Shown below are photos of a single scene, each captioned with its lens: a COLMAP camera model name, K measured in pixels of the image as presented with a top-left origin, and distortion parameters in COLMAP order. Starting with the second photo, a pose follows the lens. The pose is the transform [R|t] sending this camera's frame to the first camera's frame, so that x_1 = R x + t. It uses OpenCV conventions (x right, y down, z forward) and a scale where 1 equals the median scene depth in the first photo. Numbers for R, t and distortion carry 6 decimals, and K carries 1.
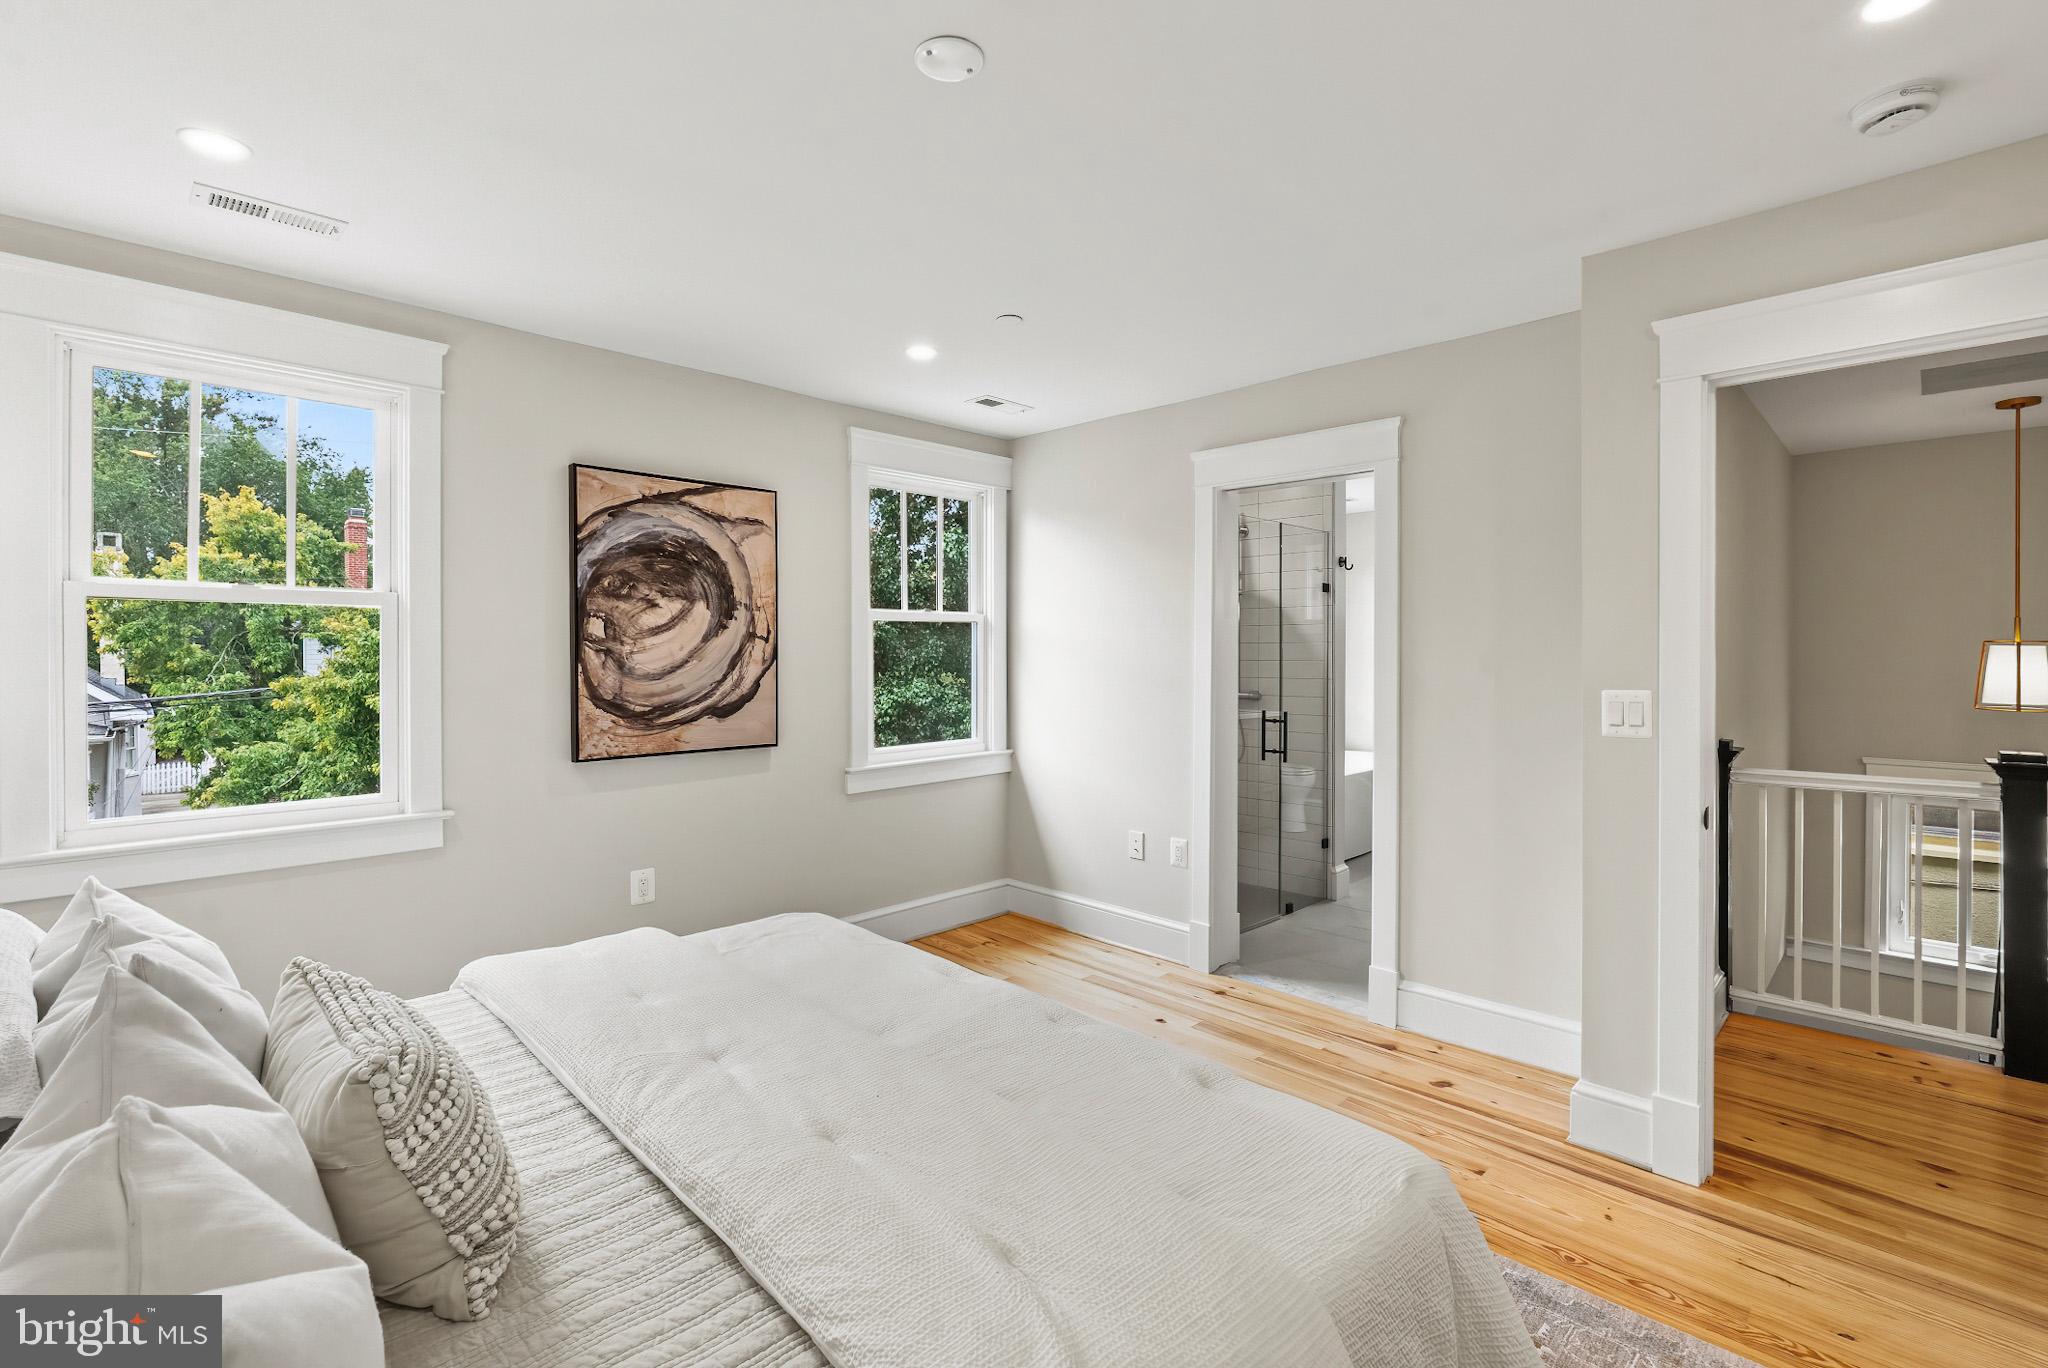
lens RADIAL K [[939.7, 0, 988.5], [0, 939.7, 680.5], [0, 0, 1]] dist [0.003048, 0.000062]
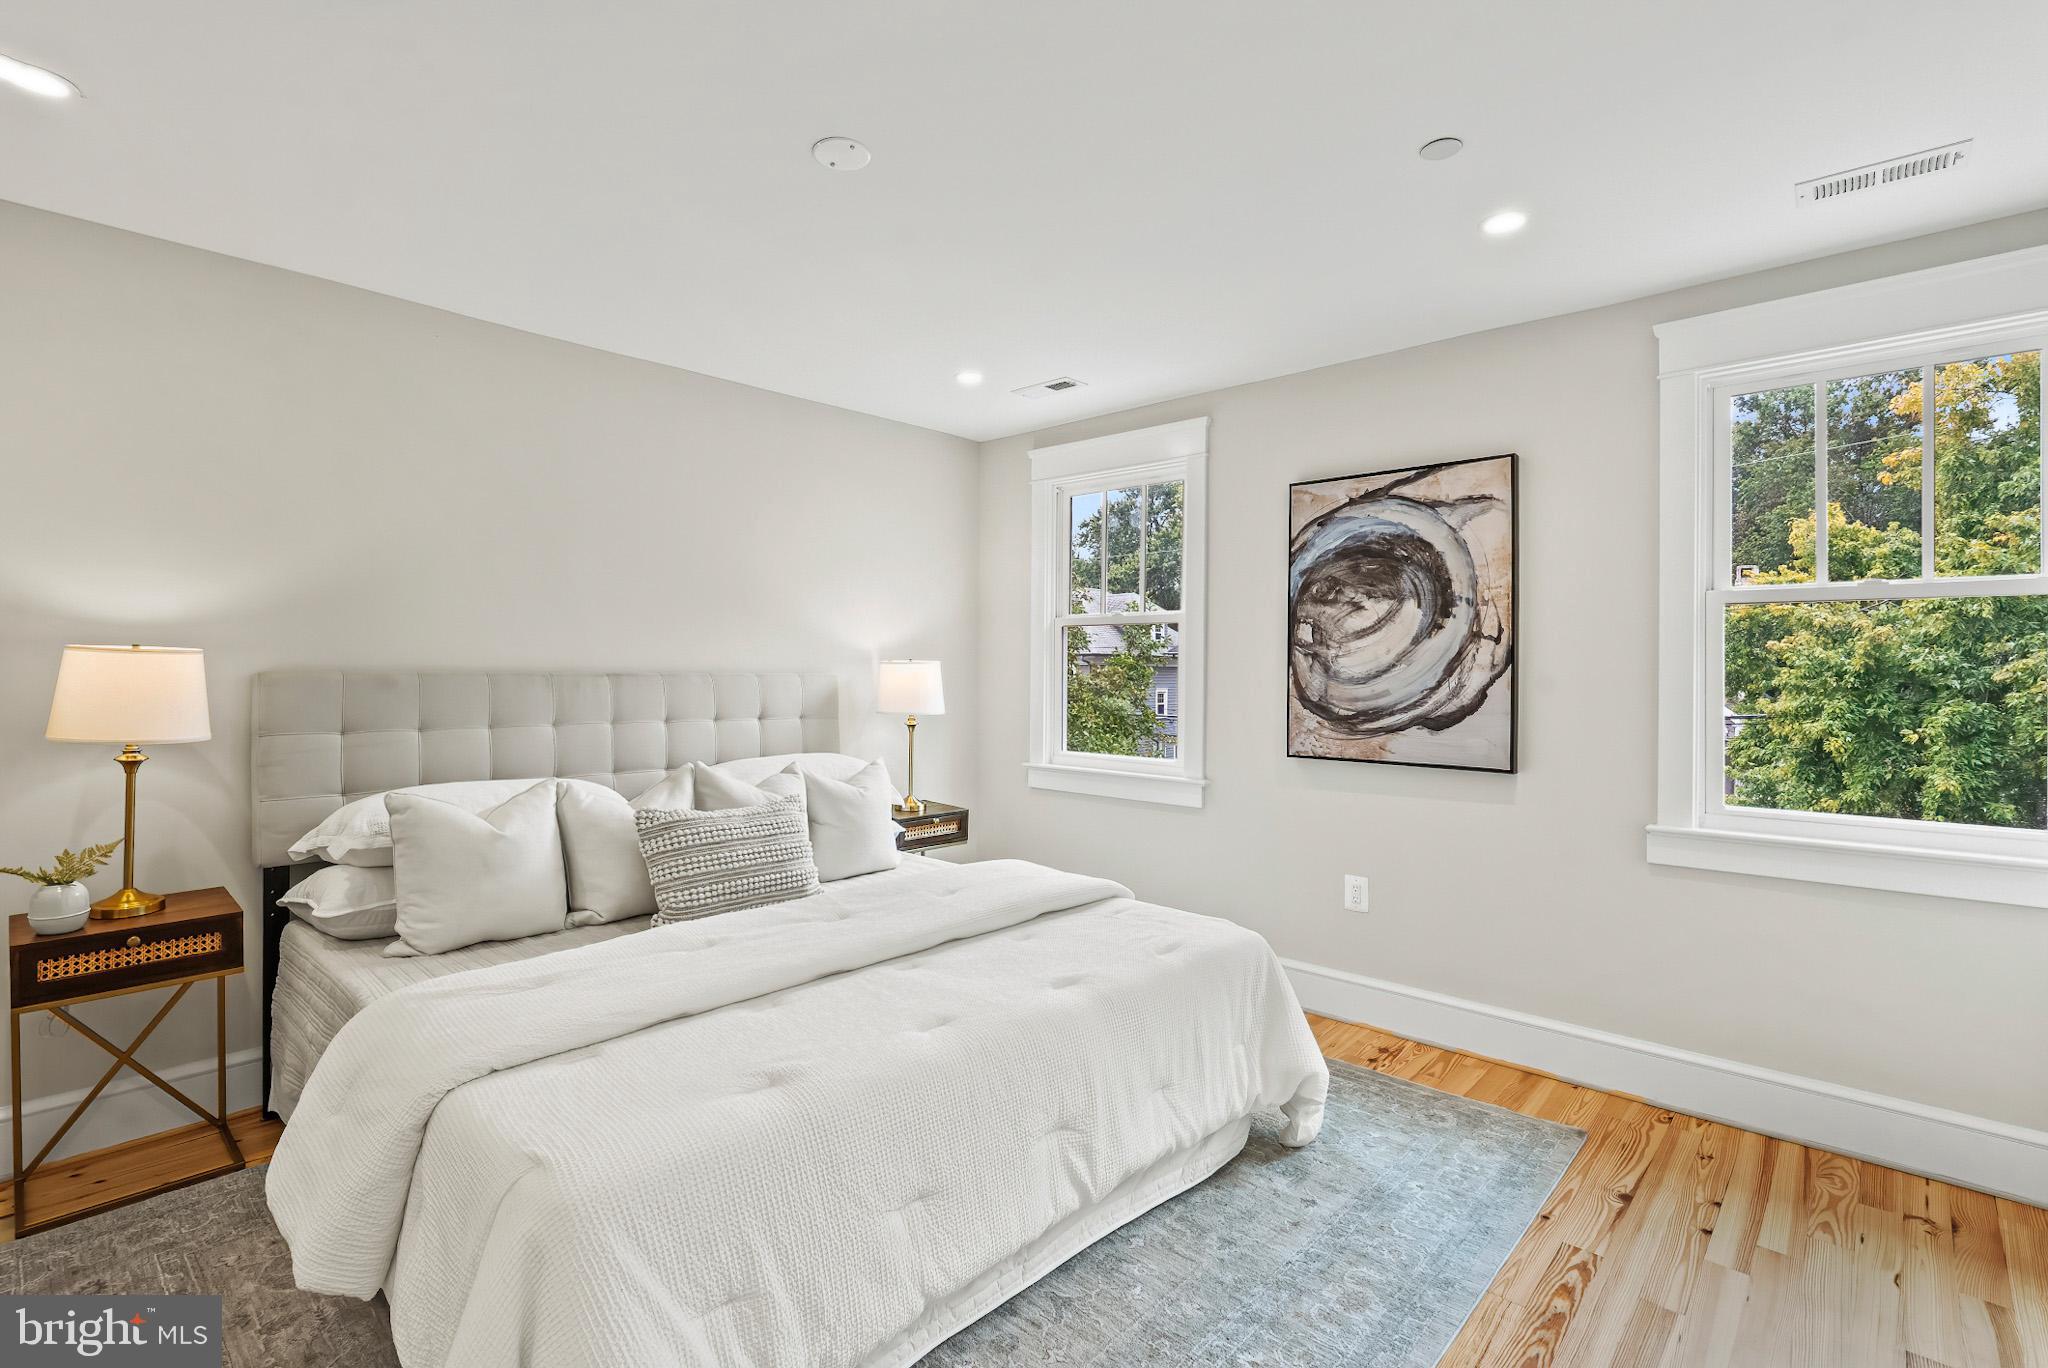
lens RADIAL K [[939.7, 0, 1023.1], [0, 939.7, 667.4], [0, 0, 1]] dist [0.003048, 0.000062]
pose [[0.064021, 0.013856, -0.997852, 0.585552], [-0.024511, 0.999624, 0.012308, -0.021128], [0.997647, 0.023670, 0.064337, 0.576157]]
